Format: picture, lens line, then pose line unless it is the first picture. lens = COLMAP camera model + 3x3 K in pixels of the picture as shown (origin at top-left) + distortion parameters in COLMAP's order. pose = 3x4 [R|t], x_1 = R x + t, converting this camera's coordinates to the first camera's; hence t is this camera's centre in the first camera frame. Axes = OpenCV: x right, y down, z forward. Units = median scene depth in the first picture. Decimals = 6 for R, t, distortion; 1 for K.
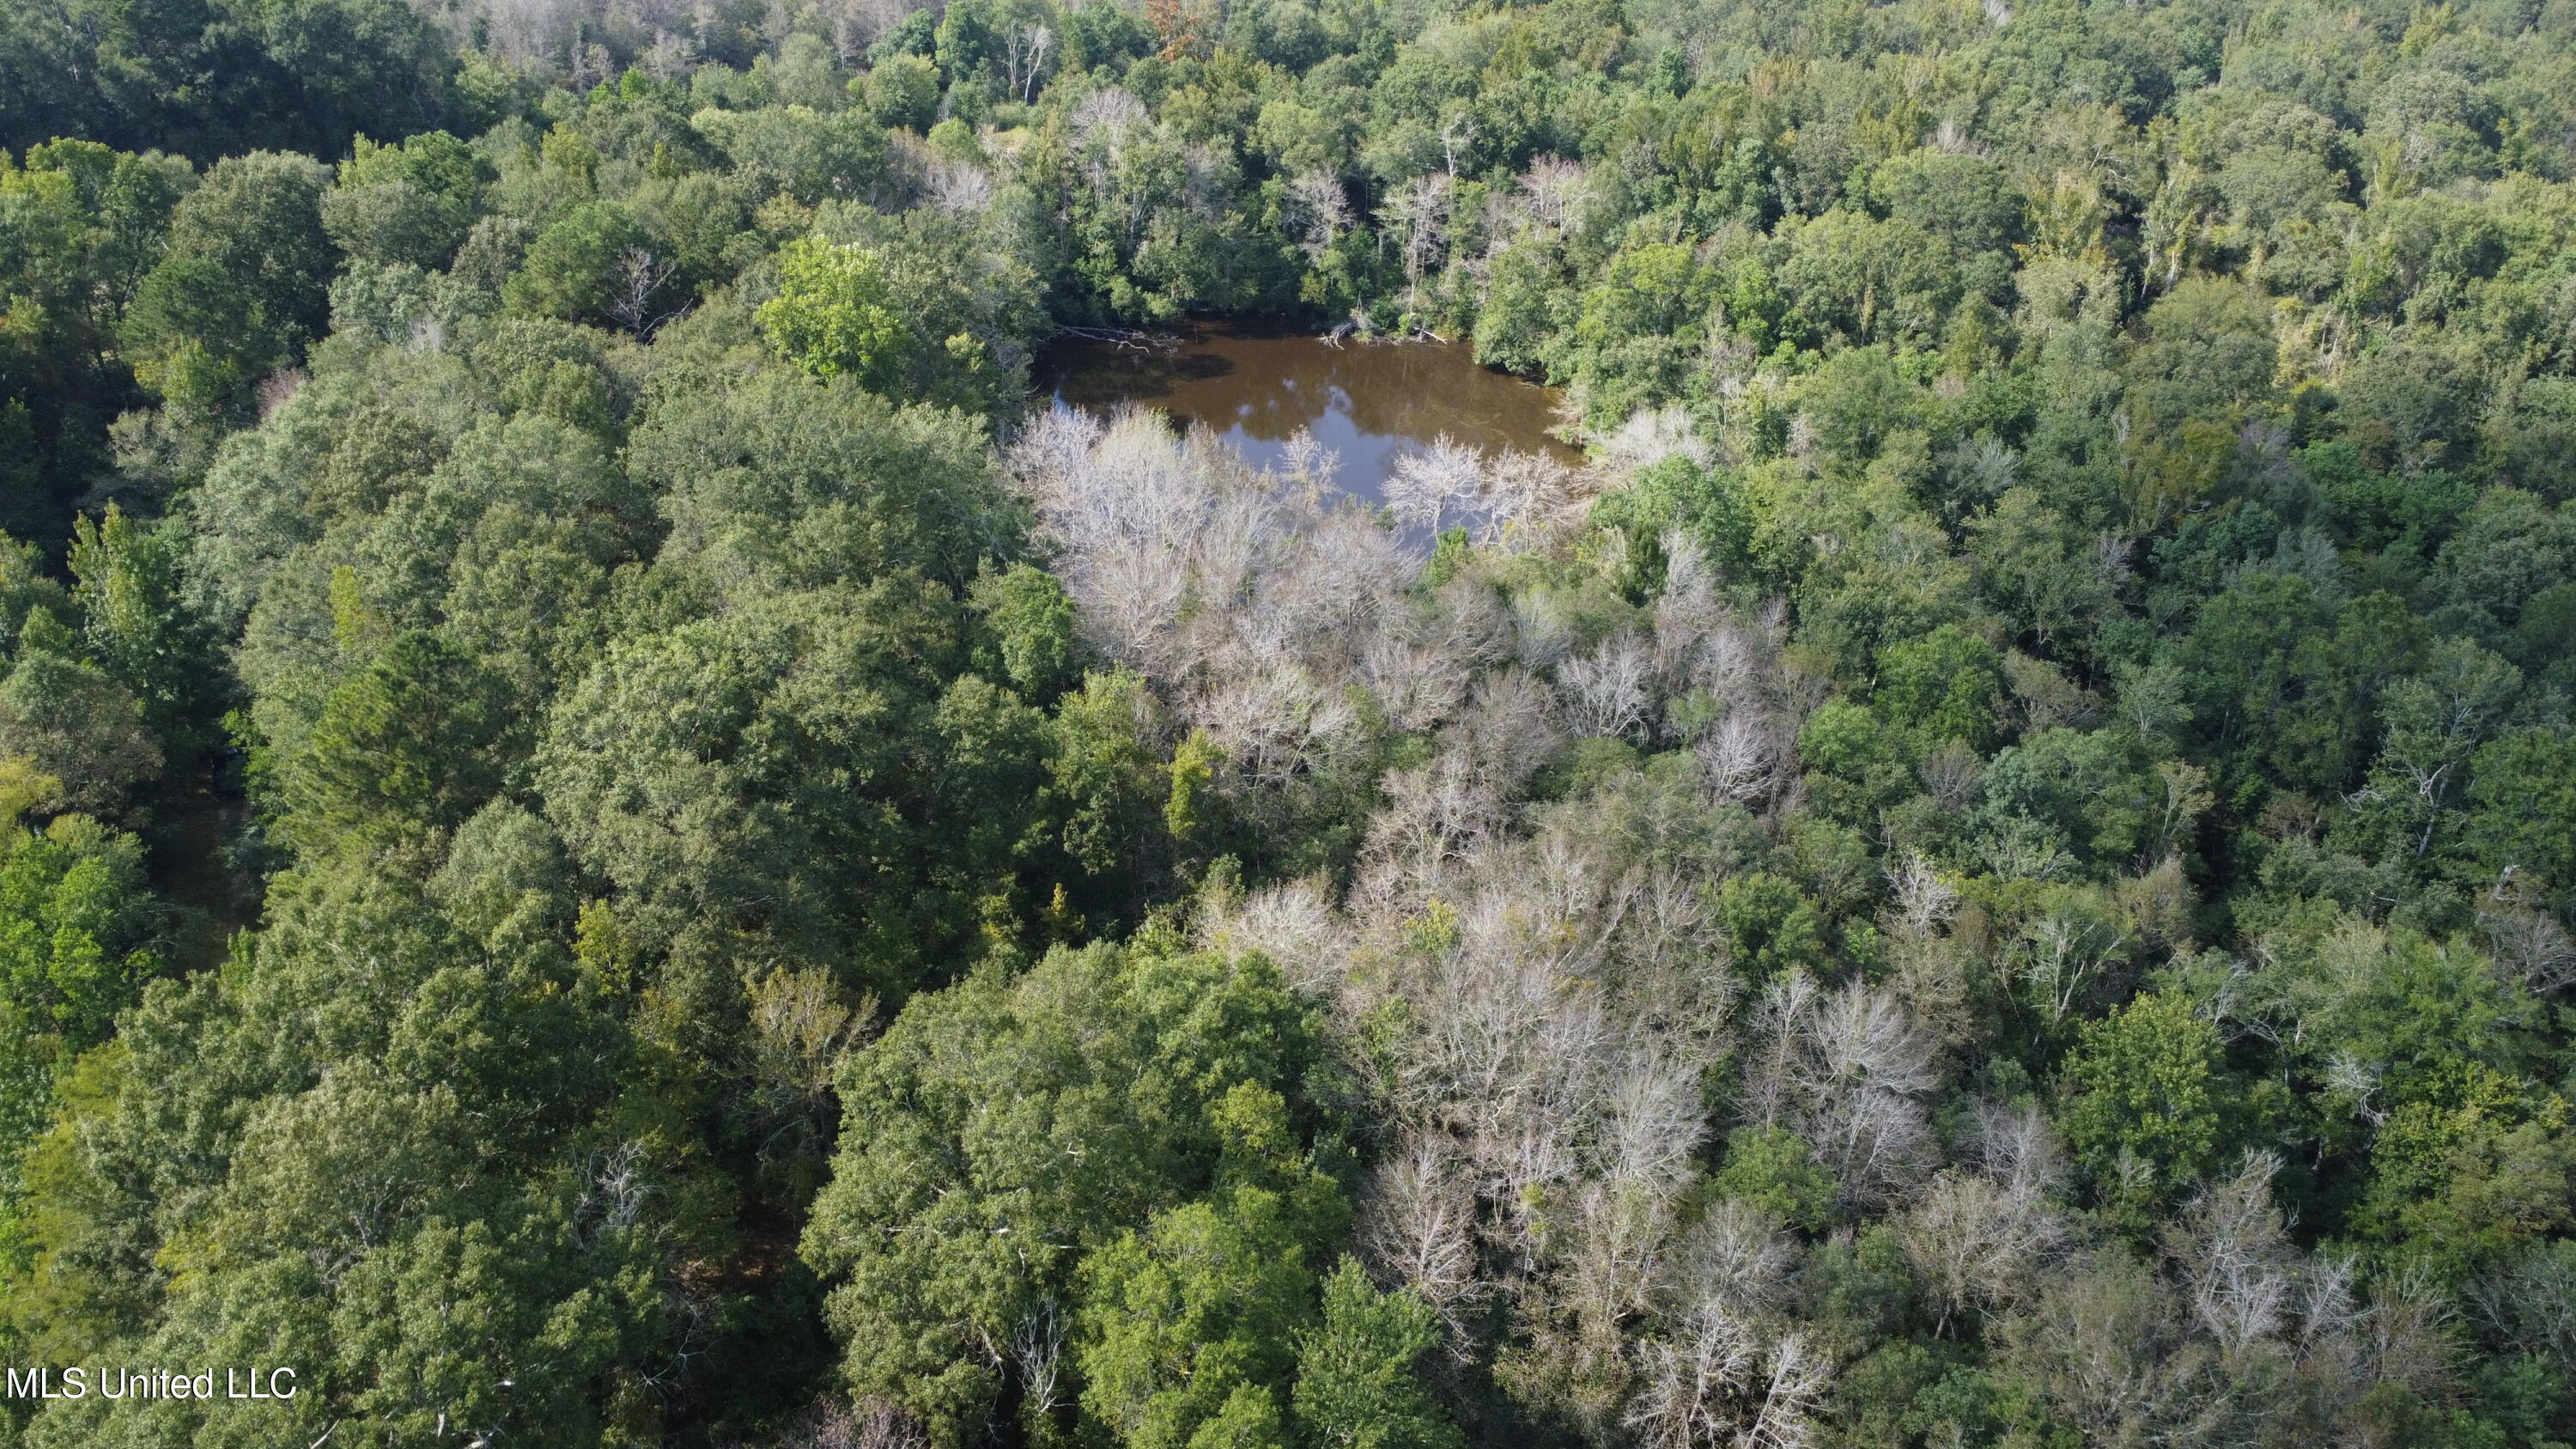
lens RADIAL K [[1921.4, 0, 1292.4], [0, 1921.4, 728.6], [0, 0, 1]] dist [0.003288, -0.006614]
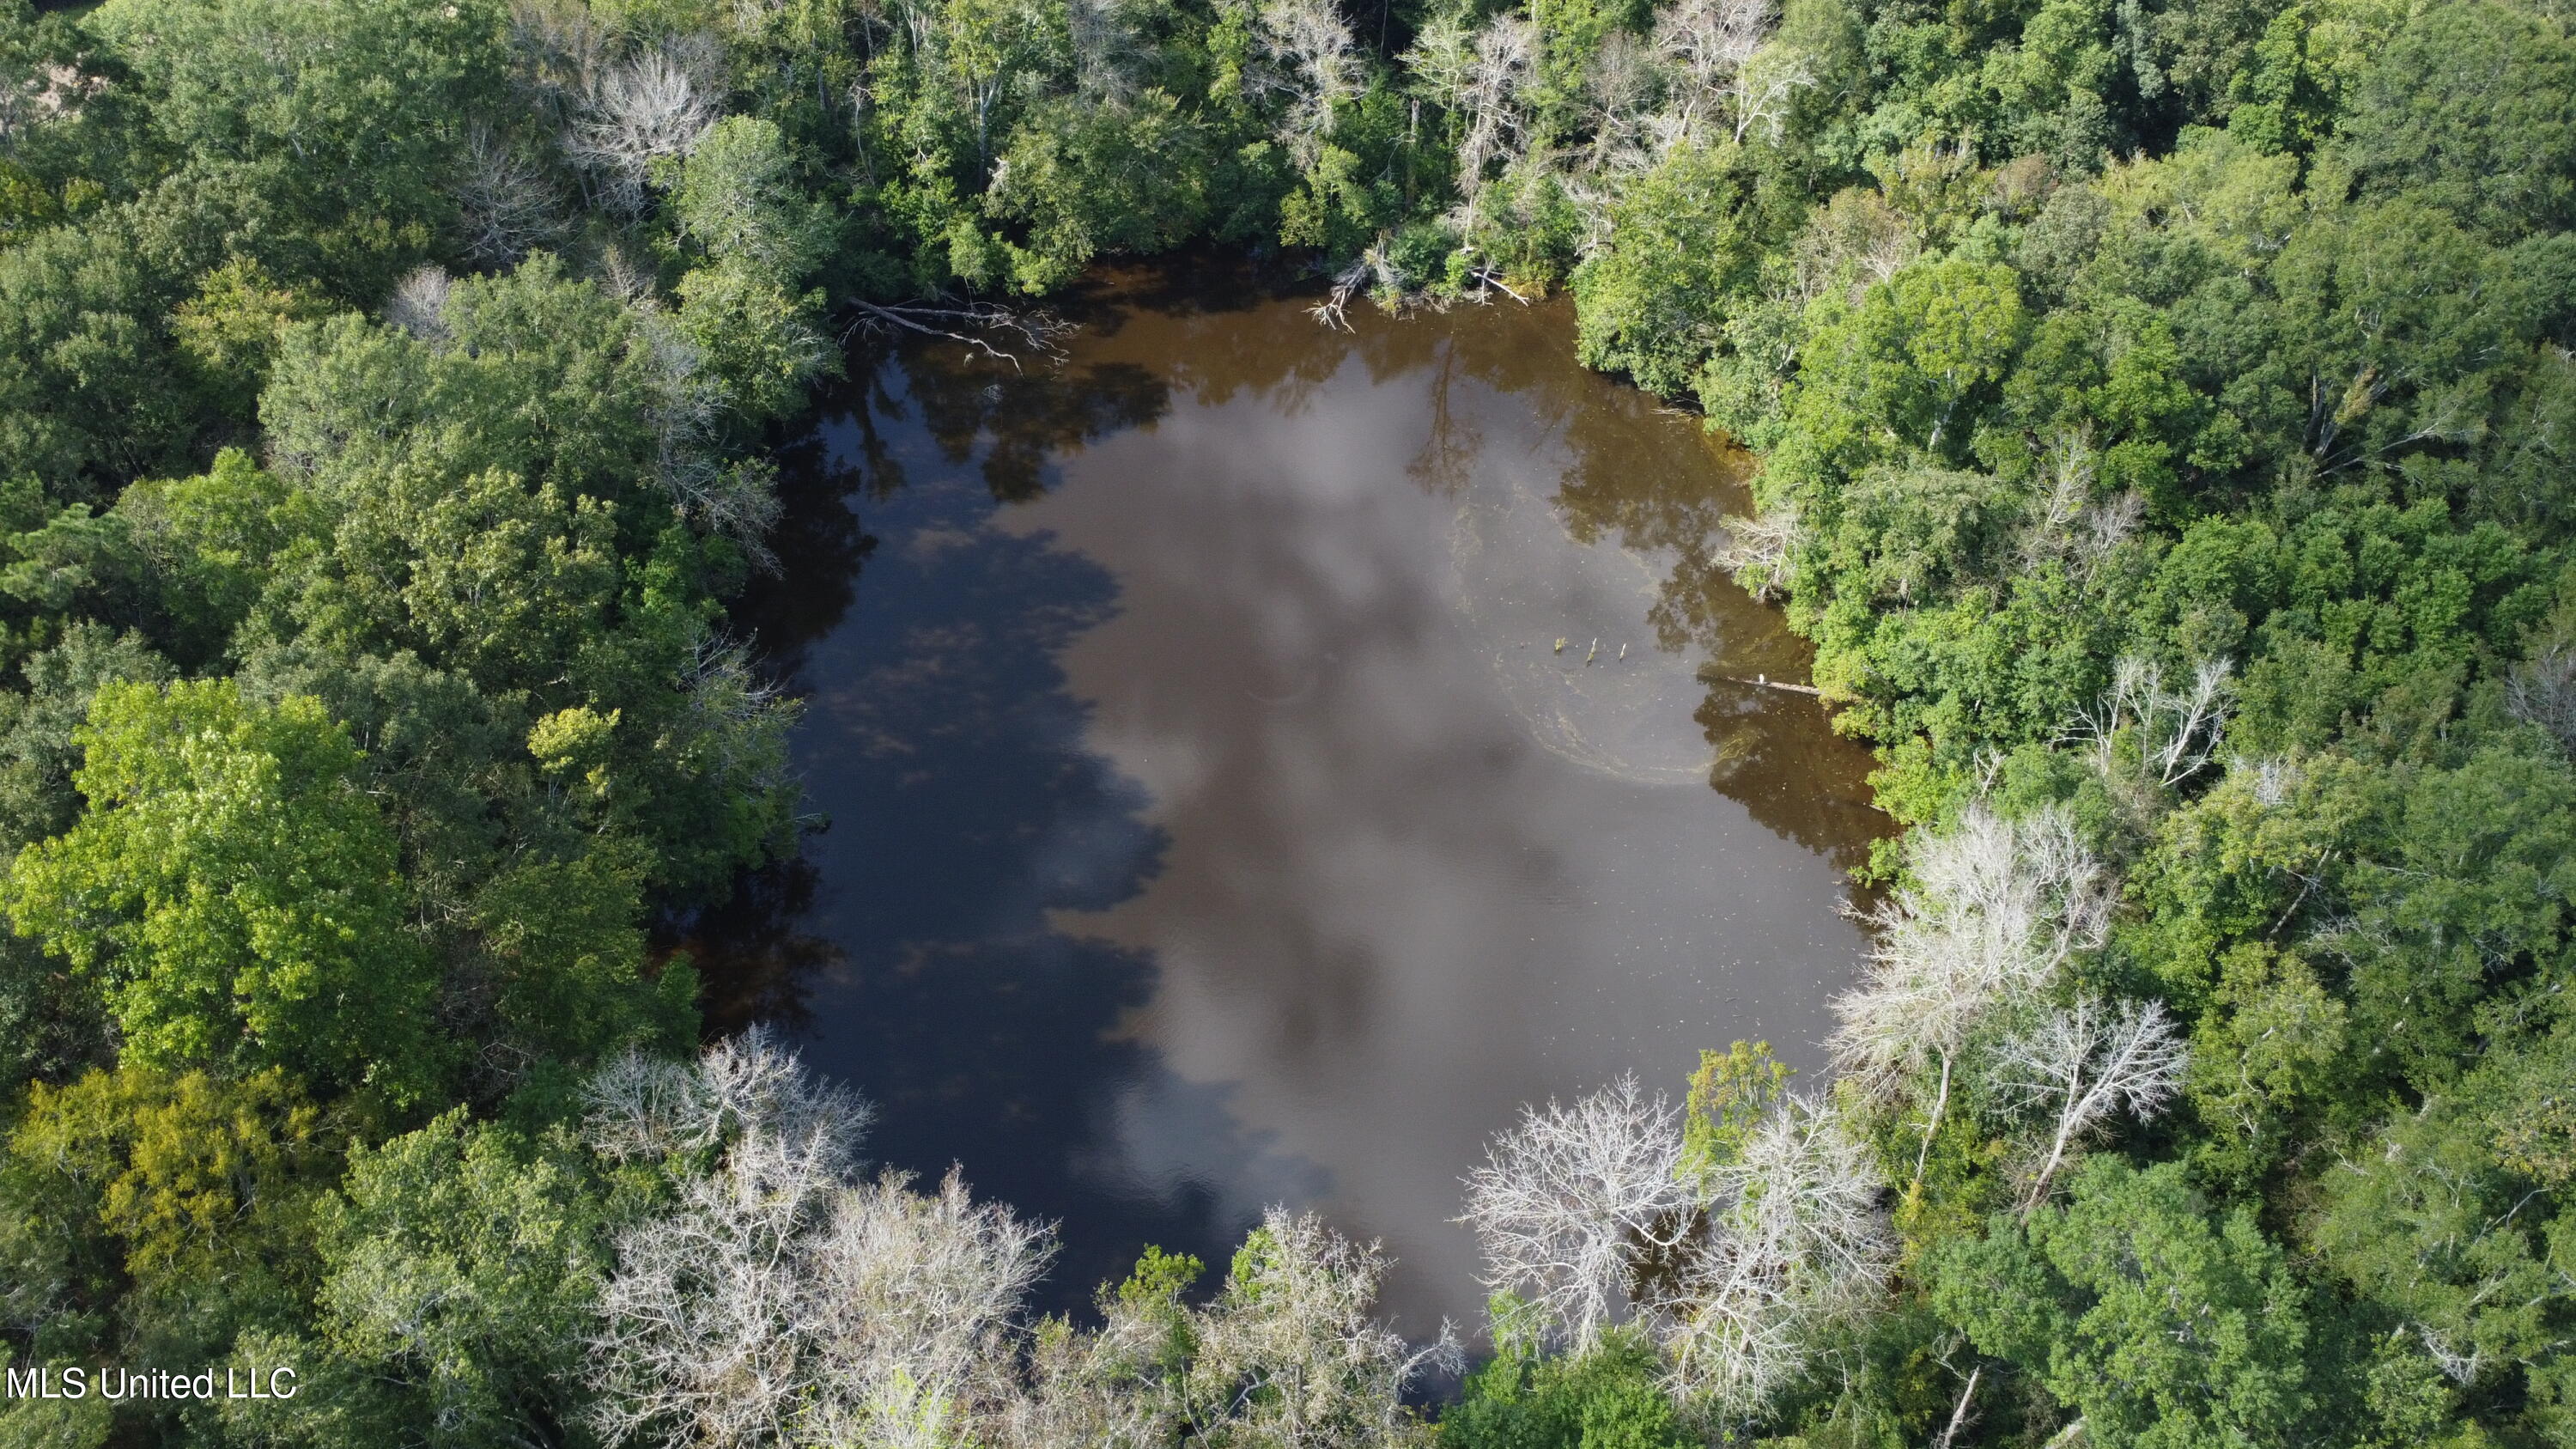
lens RADIAL K [[1921.4, 0, 1283.0], [0, 1921.4, 720.1], [0, 0, 1]] dist [0.003288, -0.006614]
pose [[0.999855, -0.016810, 0.002714, 0.001452], [0.015463, 0.963091, 0.268731, -0.241757], [-0.007131, -0.268650, 0.963211, 0.404612]]
